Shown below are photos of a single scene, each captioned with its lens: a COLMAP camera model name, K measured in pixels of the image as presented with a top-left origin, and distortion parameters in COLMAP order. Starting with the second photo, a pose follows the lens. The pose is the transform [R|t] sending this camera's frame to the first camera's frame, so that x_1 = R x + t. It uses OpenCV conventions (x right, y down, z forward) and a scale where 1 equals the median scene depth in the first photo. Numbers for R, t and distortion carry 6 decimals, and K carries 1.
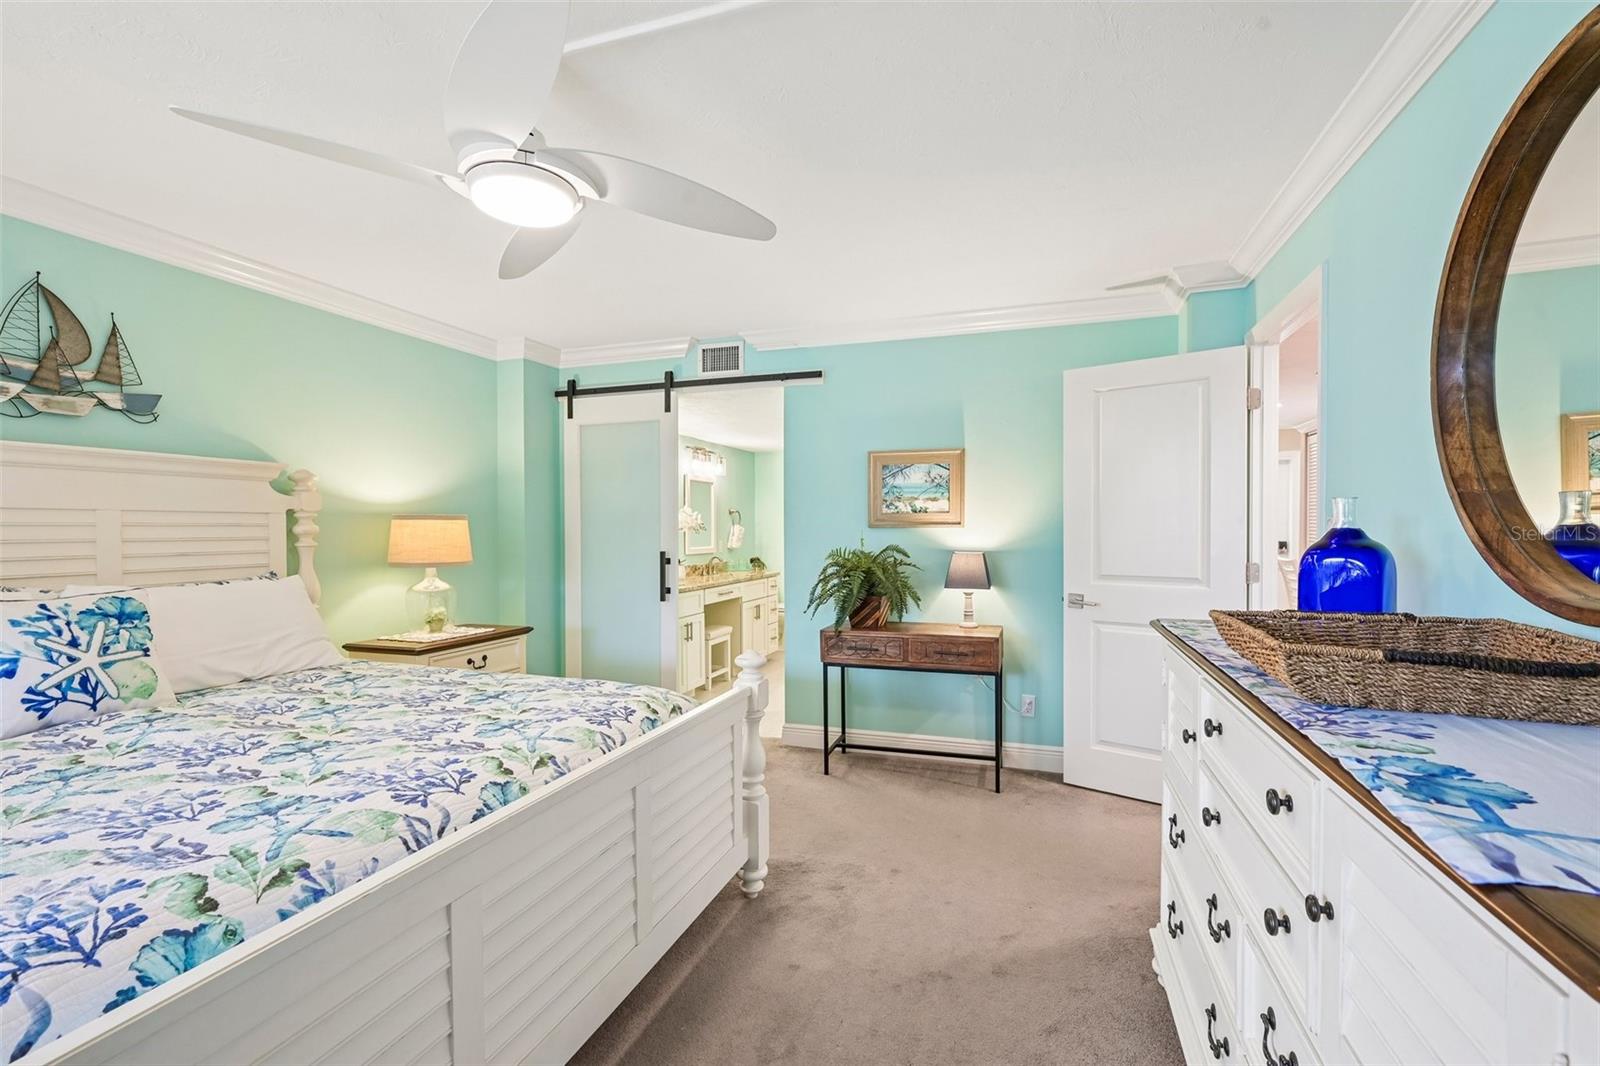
lens RADIAL K [[710.2, 0, 800.0], [0, 710.2, 533.0], [0, 0, 1]] dist [0.000837, 0.000065]
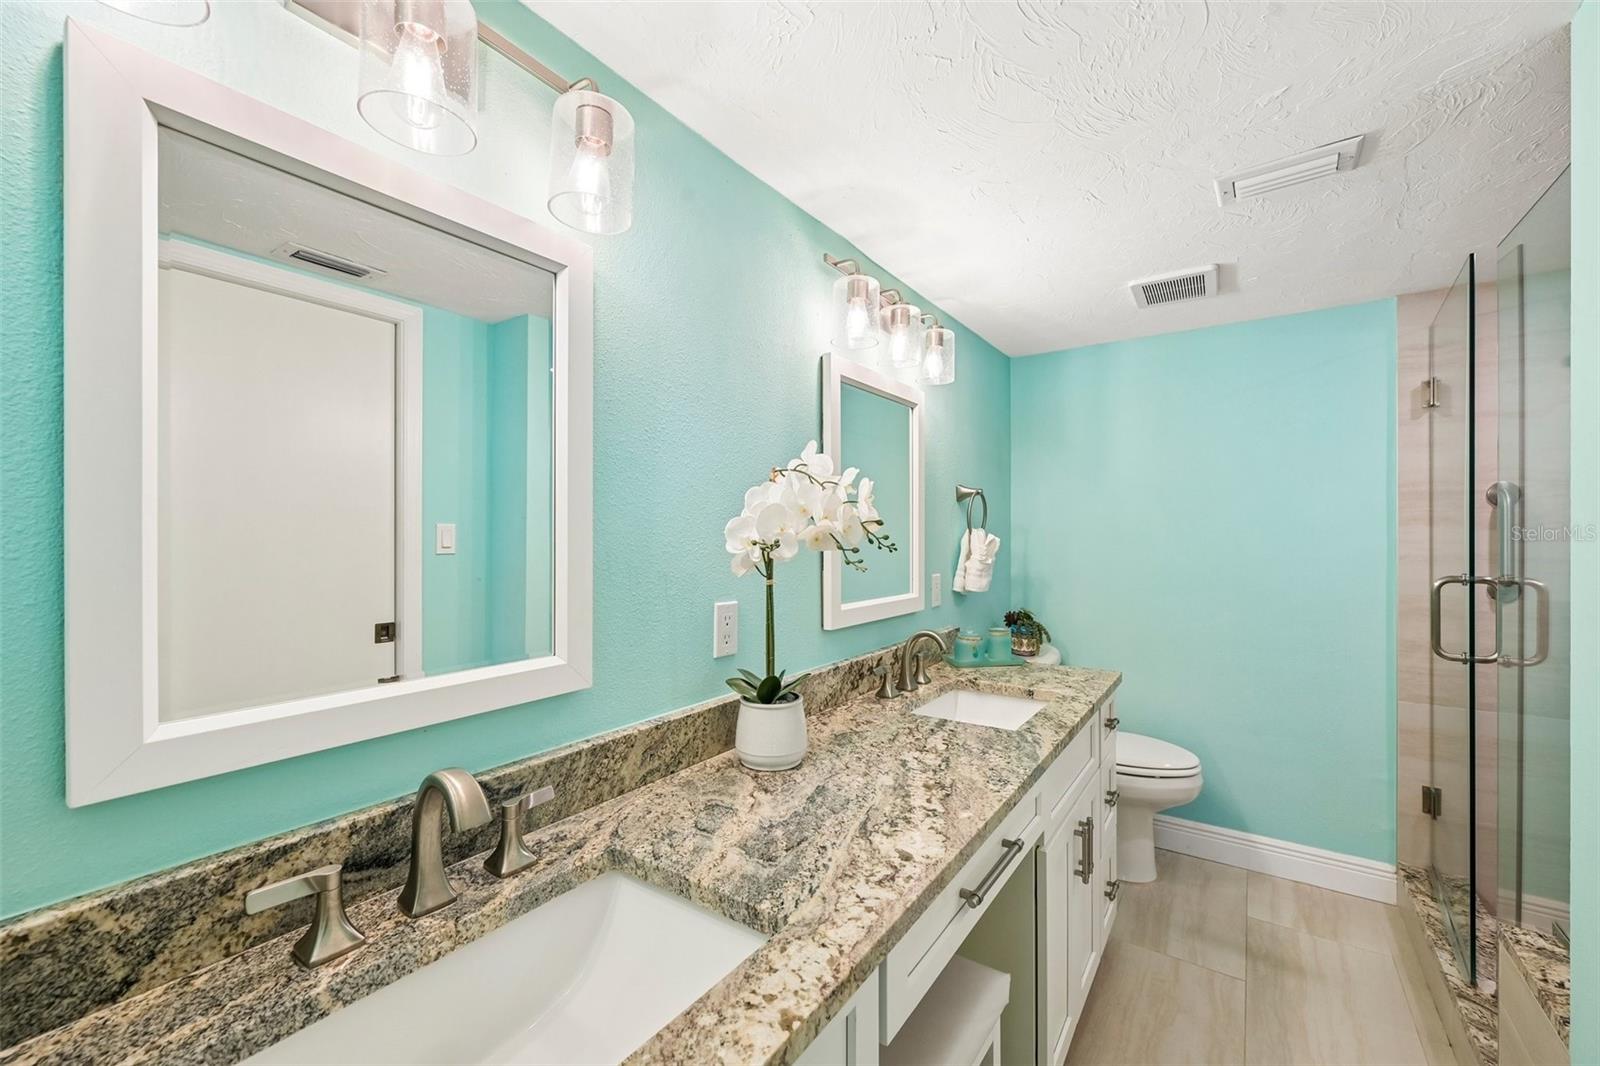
lens RADIAL K [[637.1, 0, 803.8], [0, 637.1, 537.8], [0, 0, 1]] dist [-0.000922, 0.000018]
pose [[0.960576, 0.000939, -0.278015, -0.084577], [-0.003160, 0.999967, -0.007539, -0.004424], [0.277999, 0.008120, 0.960547, 0.658573]]
